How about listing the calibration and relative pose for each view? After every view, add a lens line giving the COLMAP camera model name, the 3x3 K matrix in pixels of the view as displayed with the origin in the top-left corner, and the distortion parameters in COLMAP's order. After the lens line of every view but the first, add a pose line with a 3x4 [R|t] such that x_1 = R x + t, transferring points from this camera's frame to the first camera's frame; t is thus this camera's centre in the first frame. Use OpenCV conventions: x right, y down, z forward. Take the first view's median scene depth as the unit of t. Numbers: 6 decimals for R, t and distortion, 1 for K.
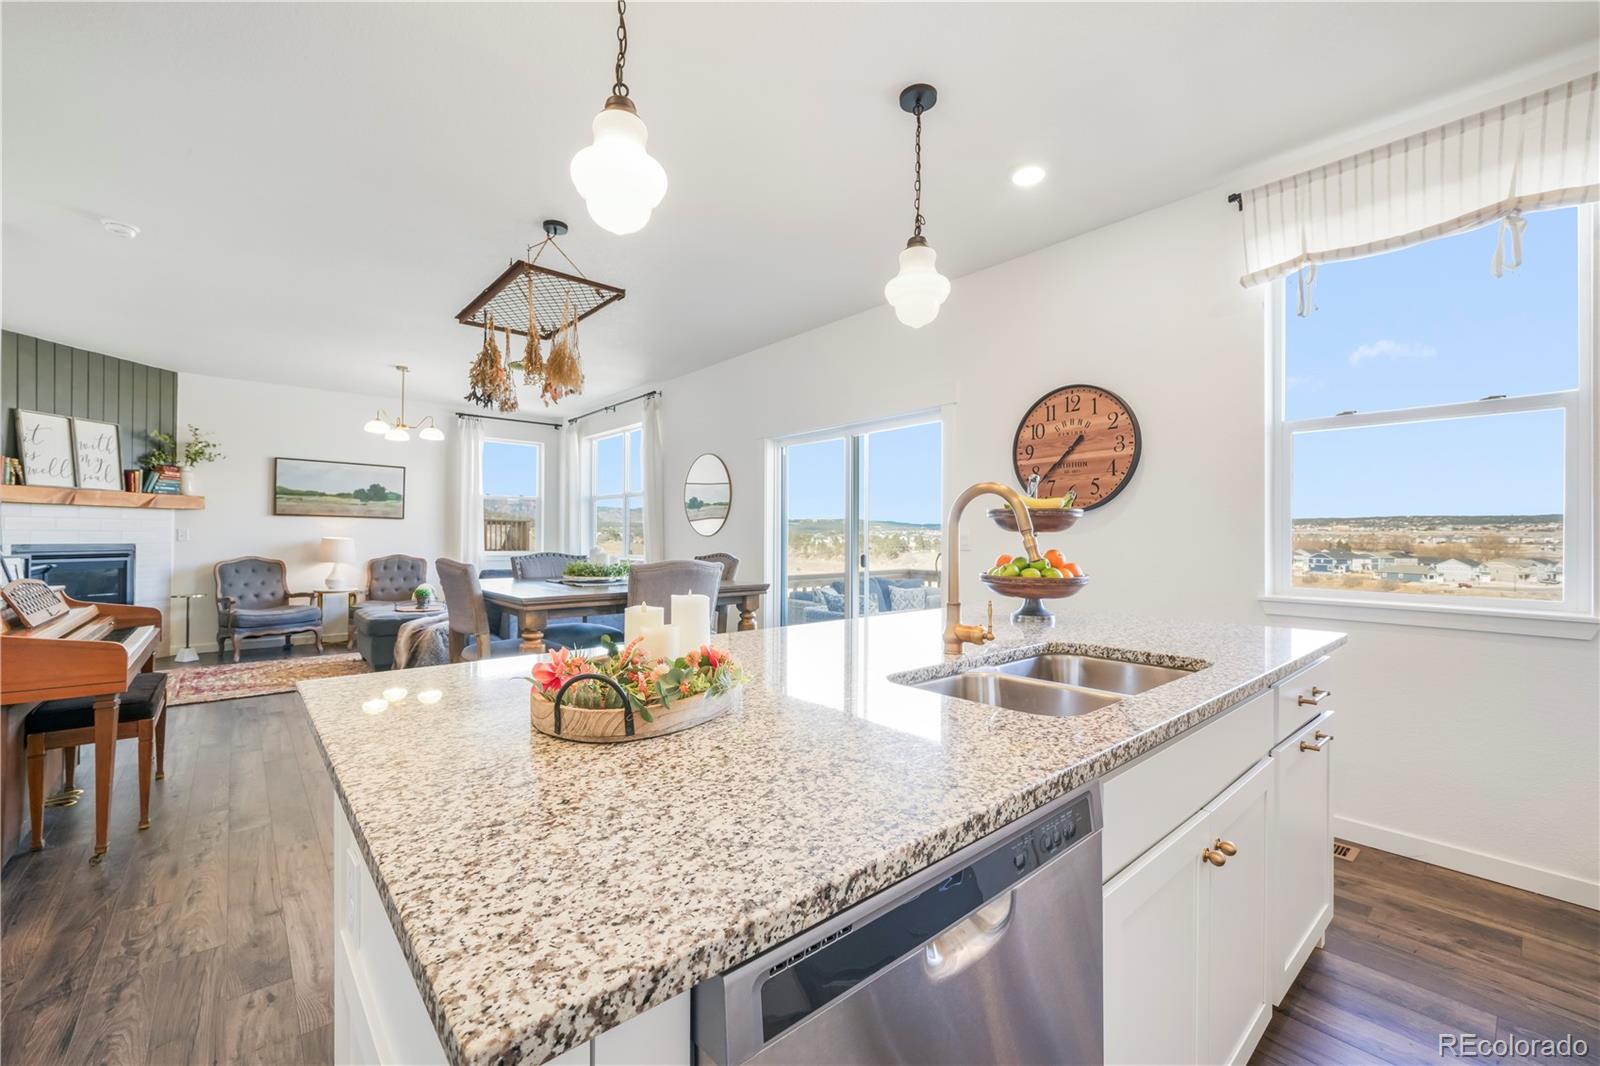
lens RADIAL K [[651.7, 0, 793.4], [0, 651.7, 533.2], [0, 0, 1]] dist [-0.003847, 0.000464]
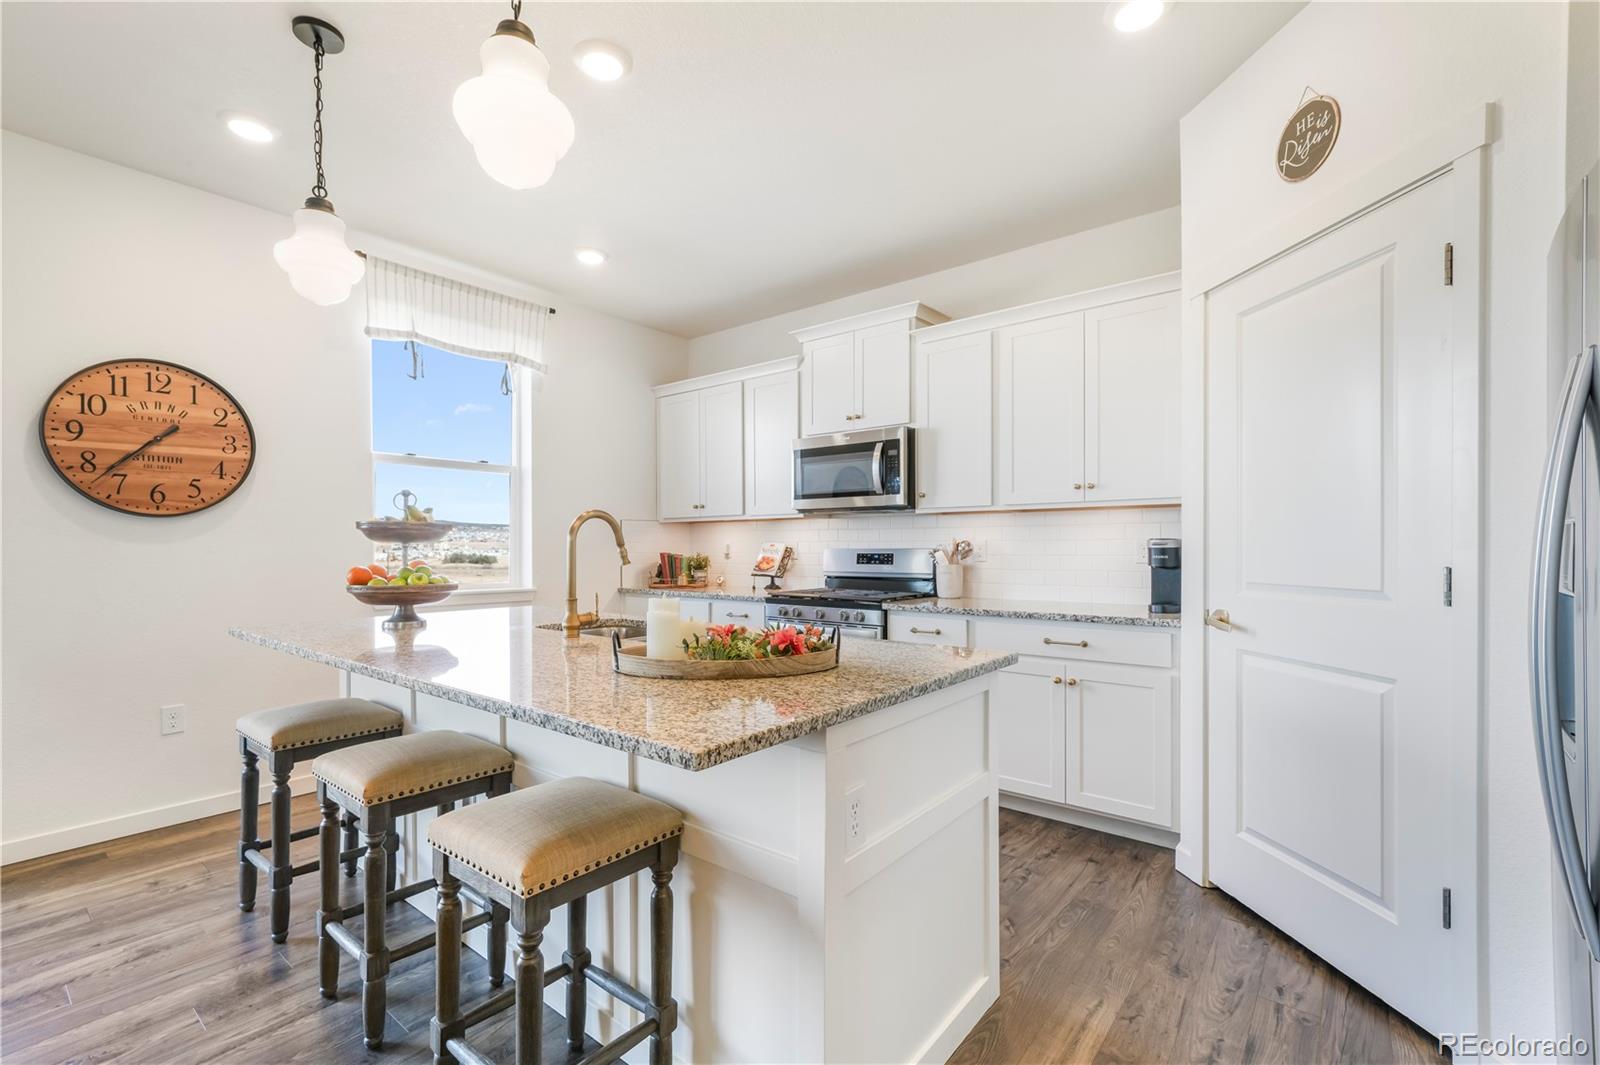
lens RADIAL K [[696.6, 0, 793.3], [0, 696.6, 545.1], [0, 0, 1]] dist [0.009233, 0.000200]
pose [[-0.168606, -0.001671, 0.985682, -0.949622], [-0.004001, 0.999991, 0.001011, -0.002802], [-0.985675, -0.003773, -0.168611, 0.619339]]
